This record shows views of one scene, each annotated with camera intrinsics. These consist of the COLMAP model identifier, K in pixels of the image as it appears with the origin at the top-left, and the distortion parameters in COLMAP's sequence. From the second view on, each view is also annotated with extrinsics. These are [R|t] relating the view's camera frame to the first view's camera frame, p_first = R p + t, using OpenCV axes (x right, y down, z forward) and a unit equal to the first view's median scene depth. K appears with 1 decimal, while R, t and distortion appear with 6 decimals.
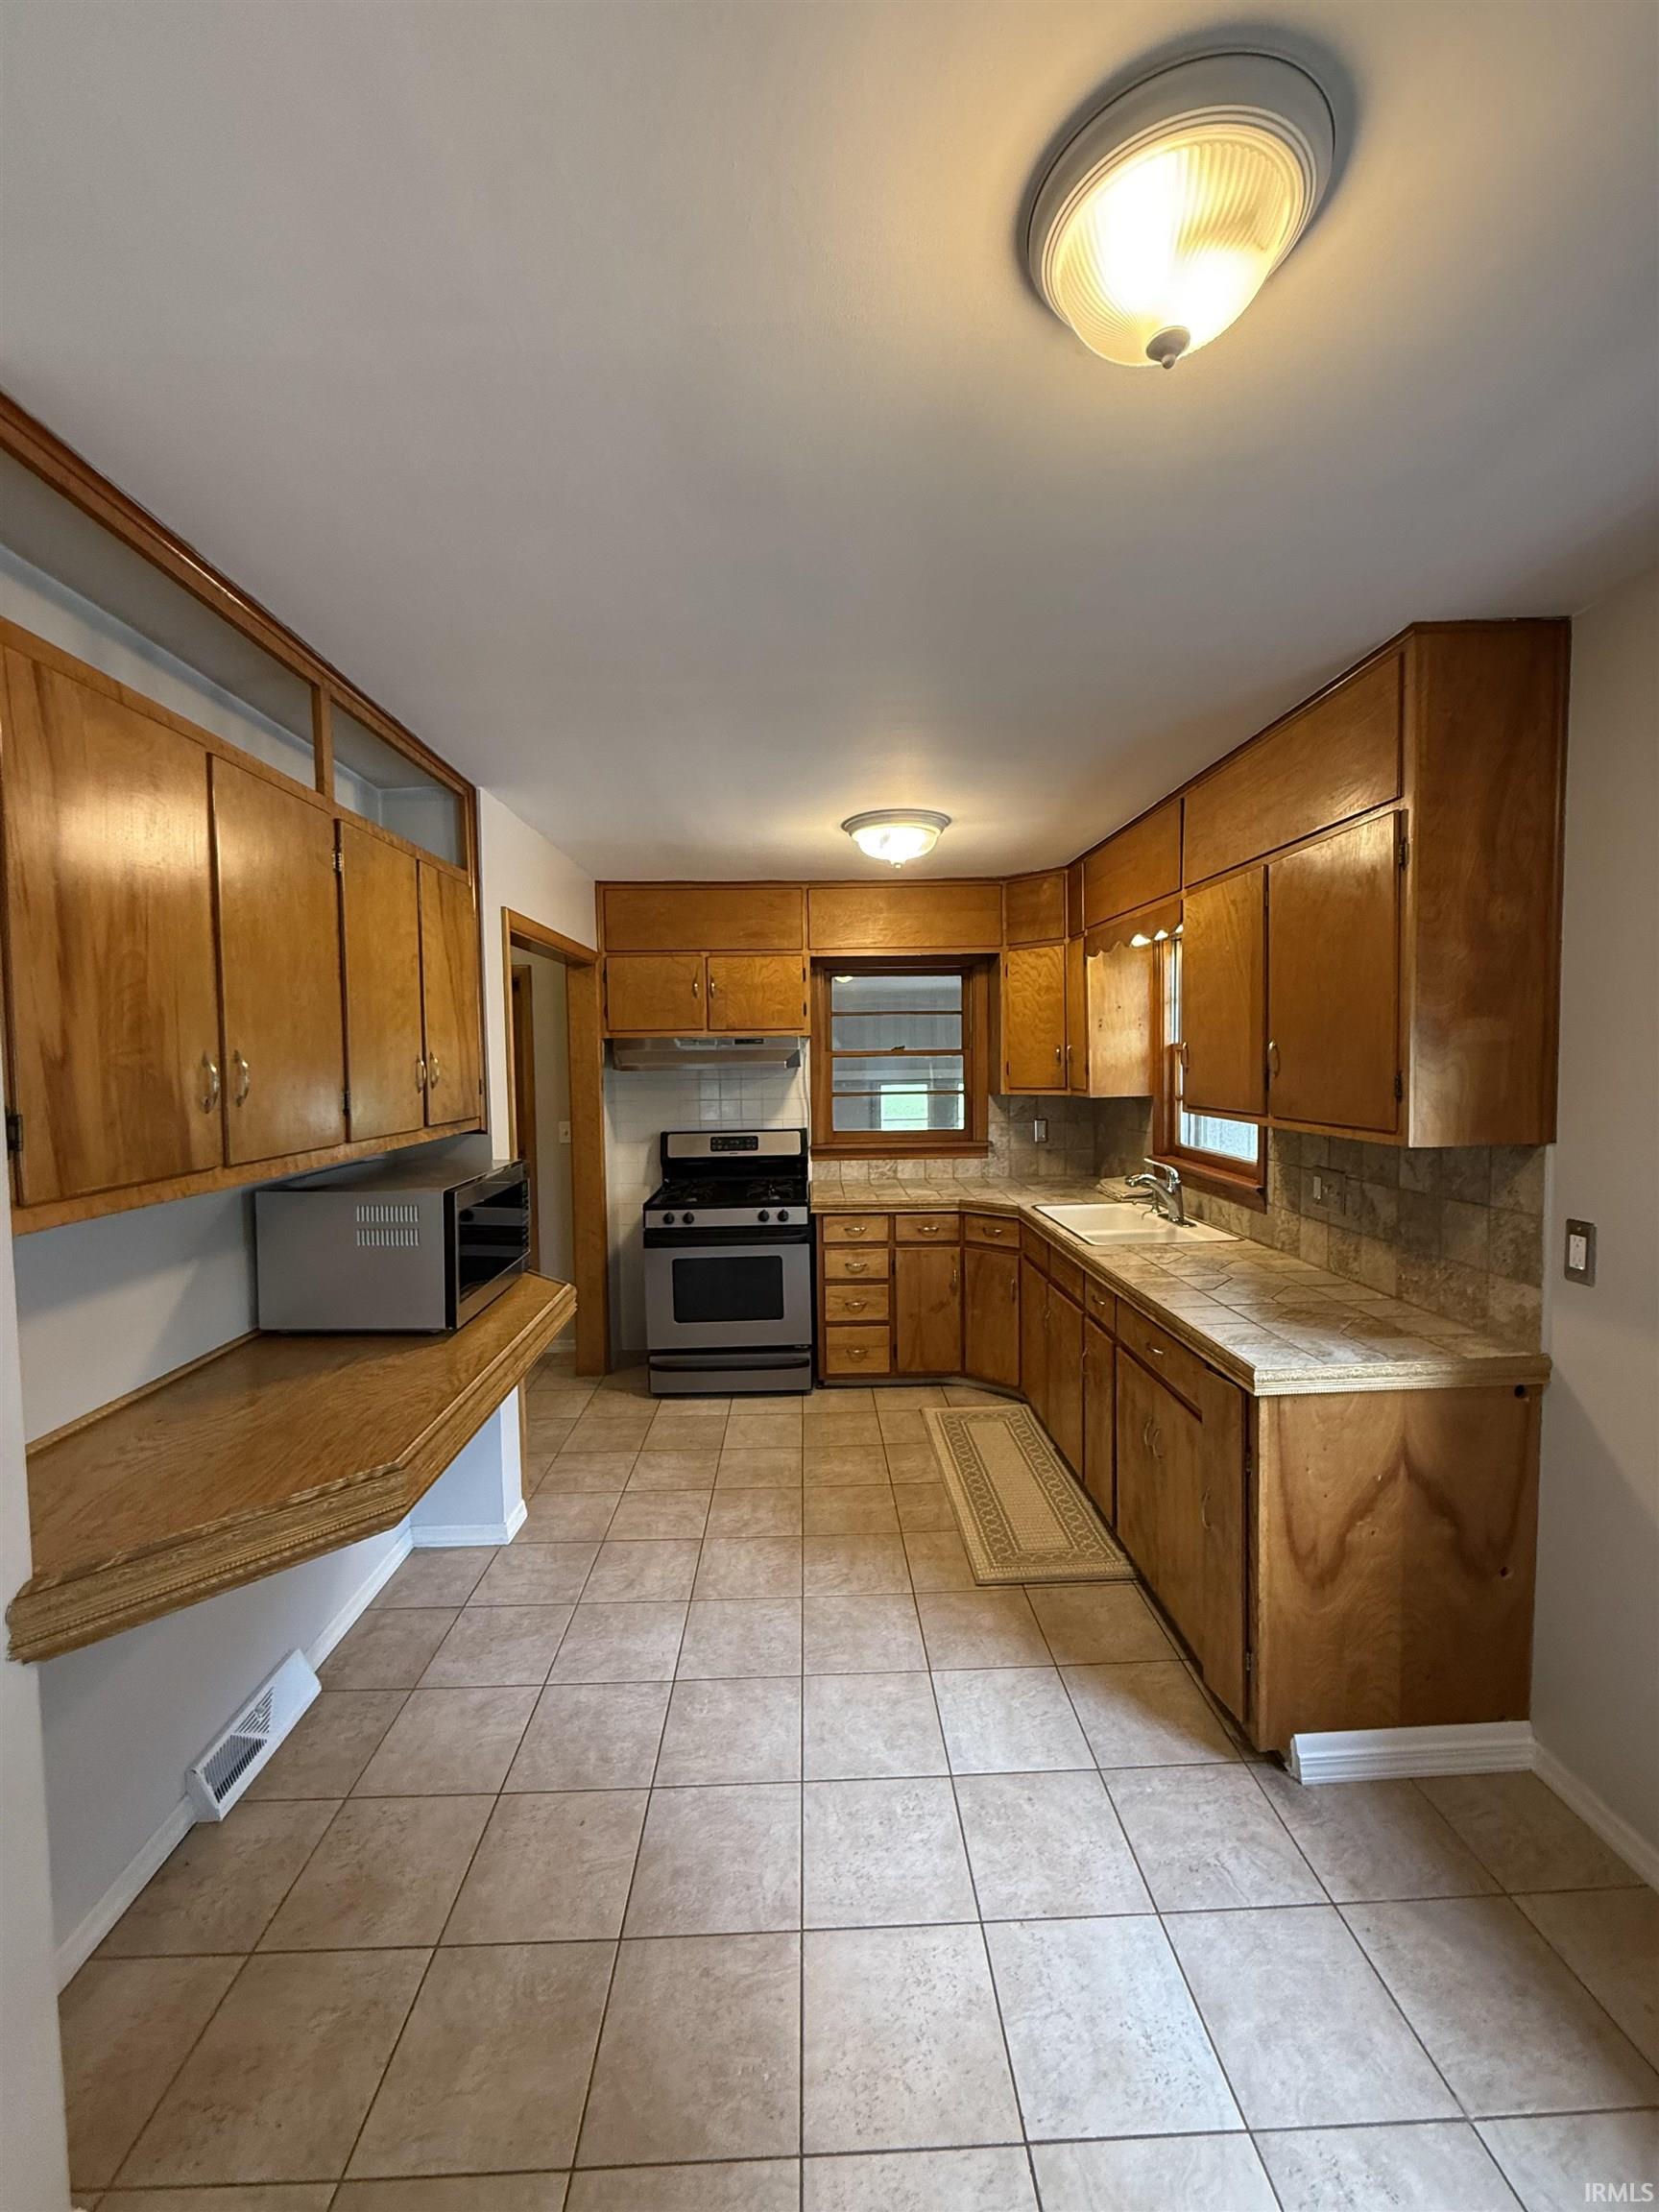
lens RADIAL K [[890.5, 0, 830.5], [0, 890.5, 1099.4], [0, 0, 1]] dist [-0.002266, -0.000054]
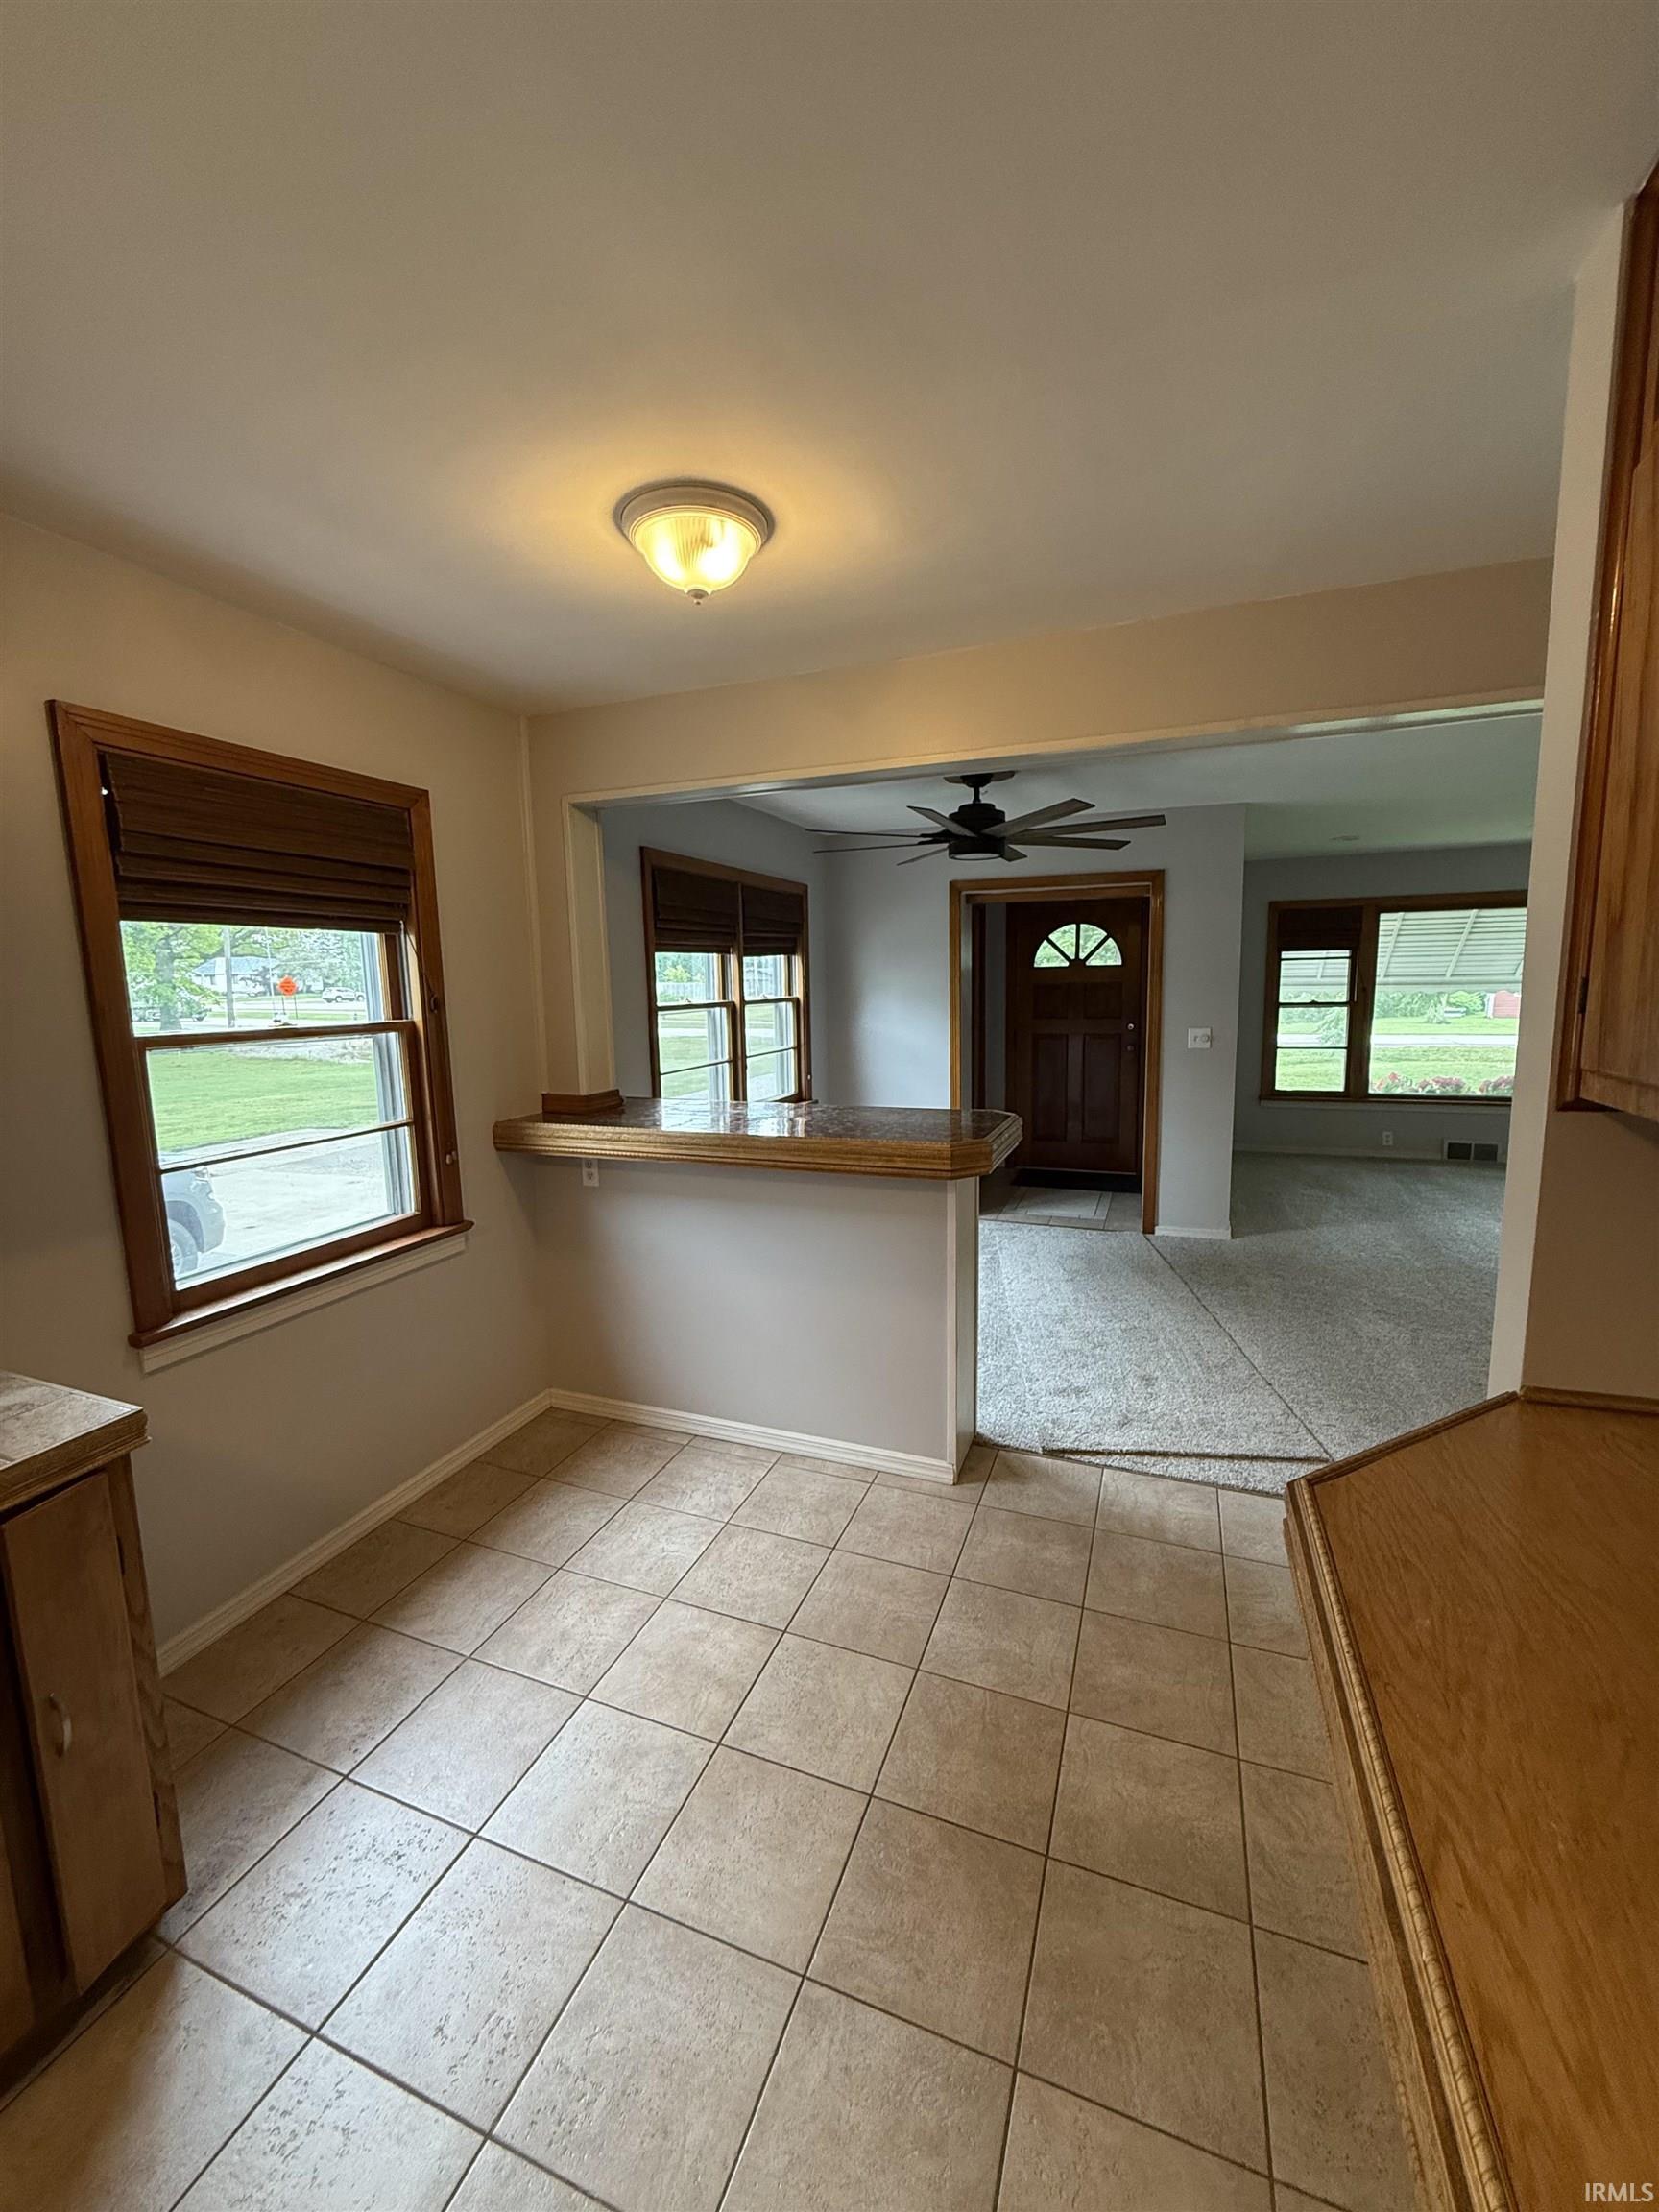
lens RADIAL K [[890.5, 0, 837.3], [0, 890.5, 1101.4], [0, 0, 1]] dist [-0.002266, -0.000054]
pose [[-0.924837, -0.019581, 0.379859, -0.382498], [0.051040, 0.983254, 0.174949, -0.047617], [-0.376923, 0.181187, -0.908350, 1.660878]]
